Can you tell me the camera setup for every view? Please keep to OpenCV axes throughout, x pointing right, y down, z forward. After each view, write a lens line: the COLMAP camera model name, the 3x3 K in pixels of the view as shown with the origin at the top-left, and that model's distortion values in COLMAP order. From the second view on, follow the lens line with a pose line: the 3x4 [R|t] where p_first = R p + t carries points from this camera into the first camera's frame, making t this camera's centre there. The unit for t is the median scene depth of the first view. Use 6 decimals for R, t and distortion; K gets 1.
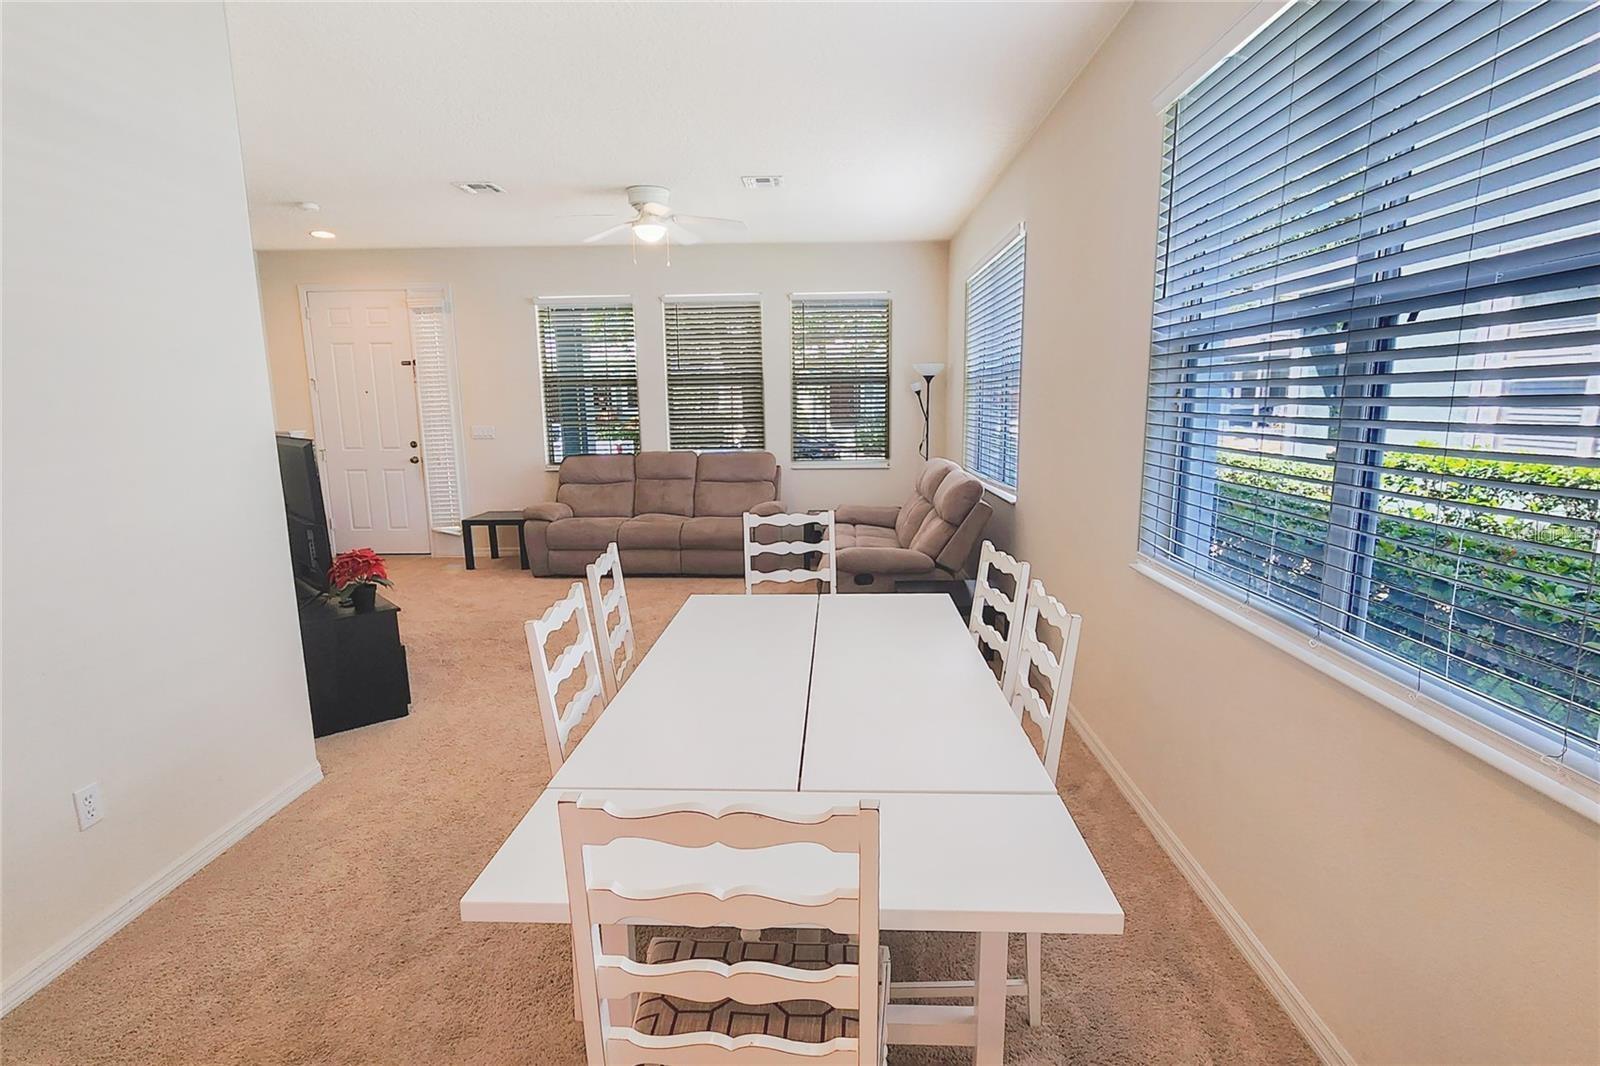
lens RADIAL K [[756.6, 0, 800.0], [0, 756.6, 533.0], [0, 0, 1]] dist [0.001057, 0.000195]
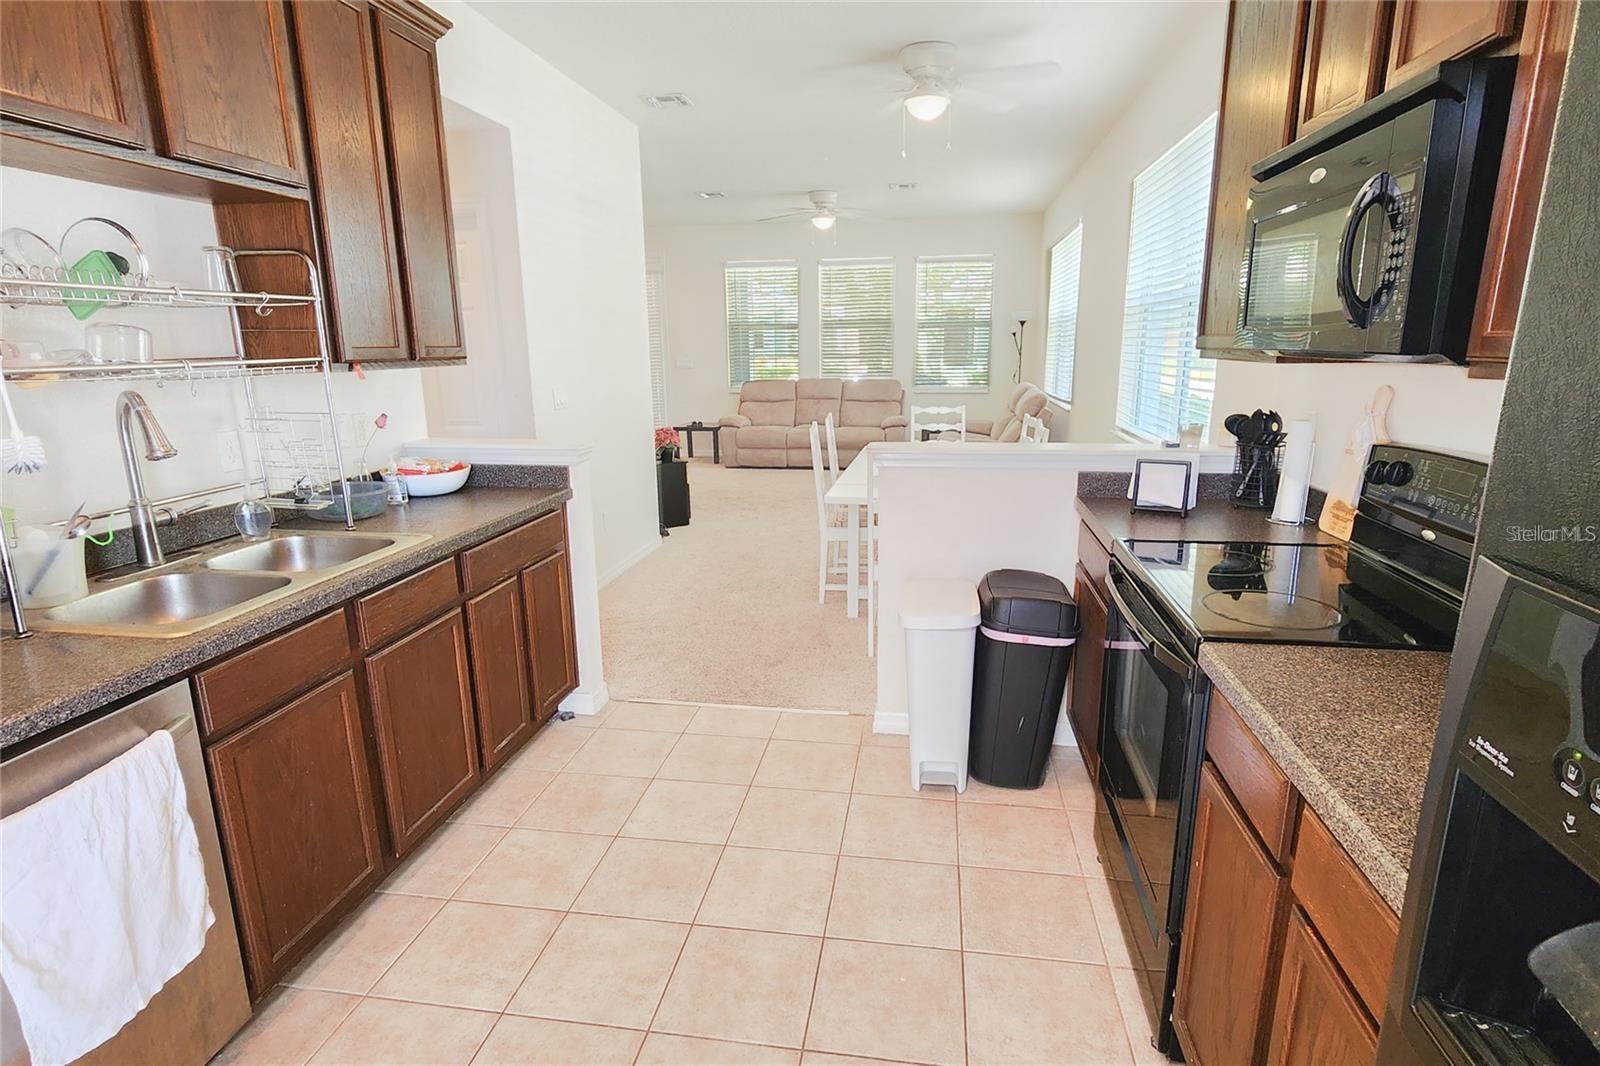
lens RADIAL K [[787.8, 0, 818.3], [0, 787.8, 537.0], [0, 0, 1]] dist [-0.001242, -0.000218]
pose [[0.994059, 0.026378, -0.105596, -0.023567], [-0.019717, 0.997778, 0.063640, 0.080263], [0.107040, -0.061180, 0.992371, -0.384564]]
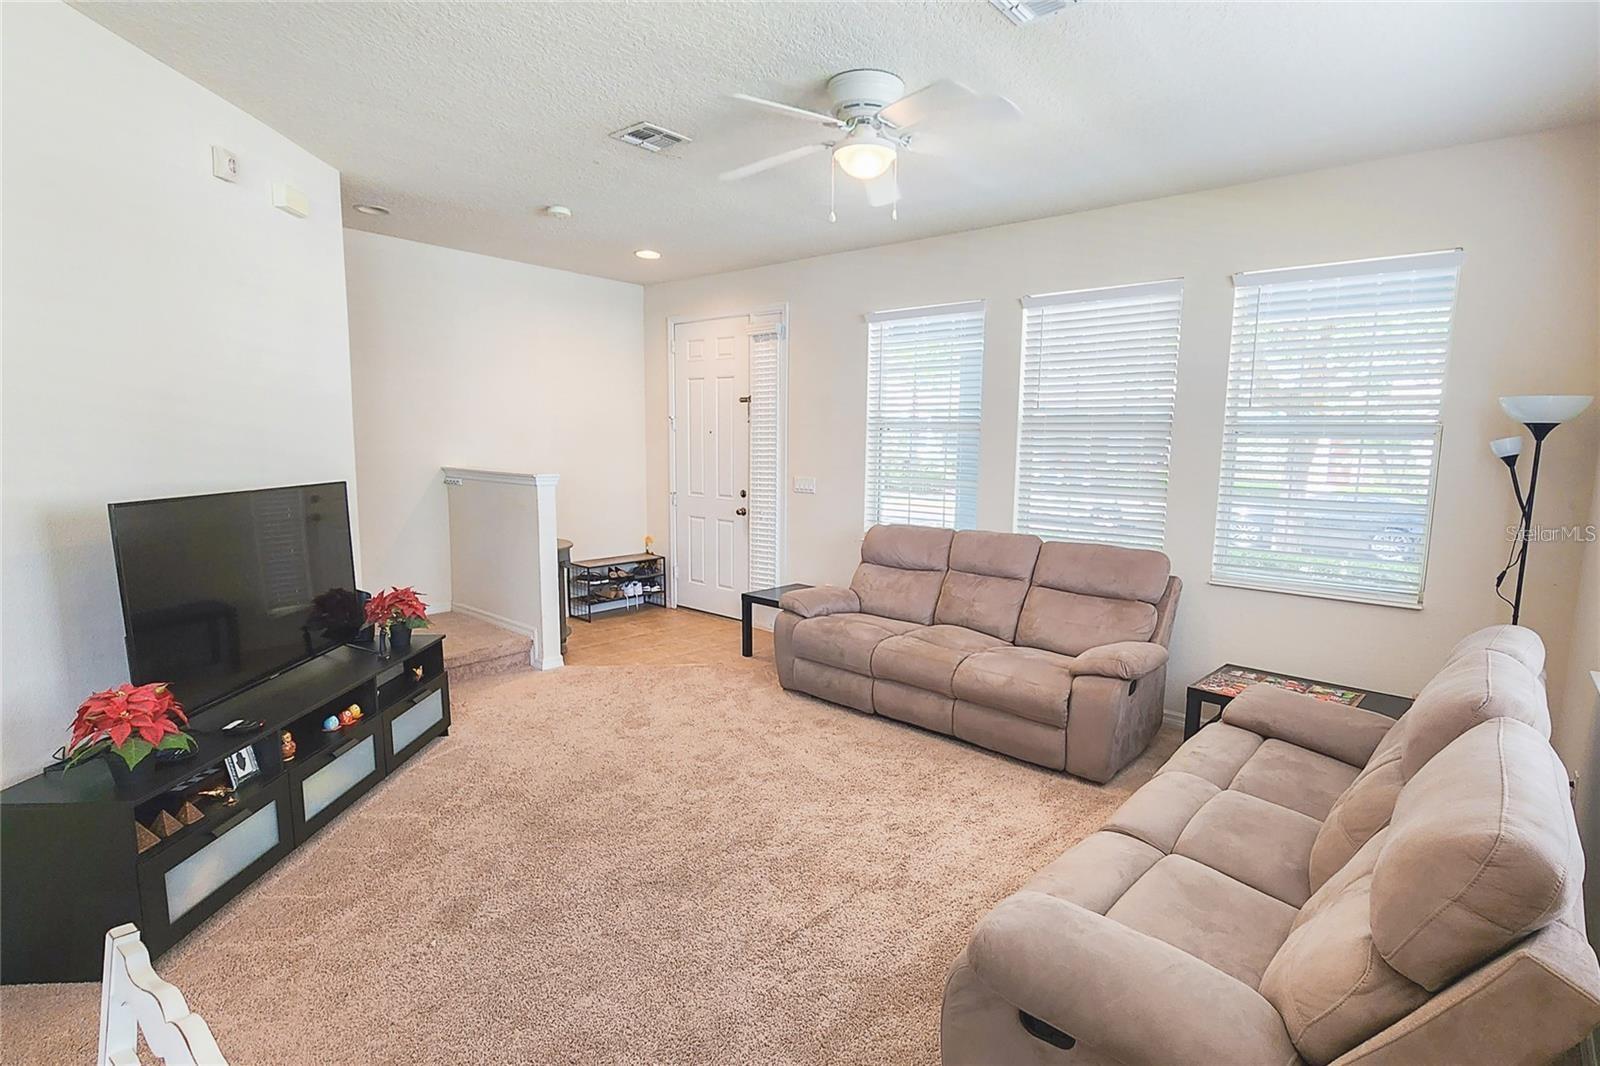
lens RADIAL K [[762.9, 0, 862.5], [0, 762.9, 537.7], [0, 0, 1]] dist [-0.003305, -0.000341]
pose [[0.803170, 0.103381, -0.586711, 0.118855], [-0.135298, 0.990748, -0.010641, -0.082982], [0.580183, 0.087927, 0.809726, 0.413834]]
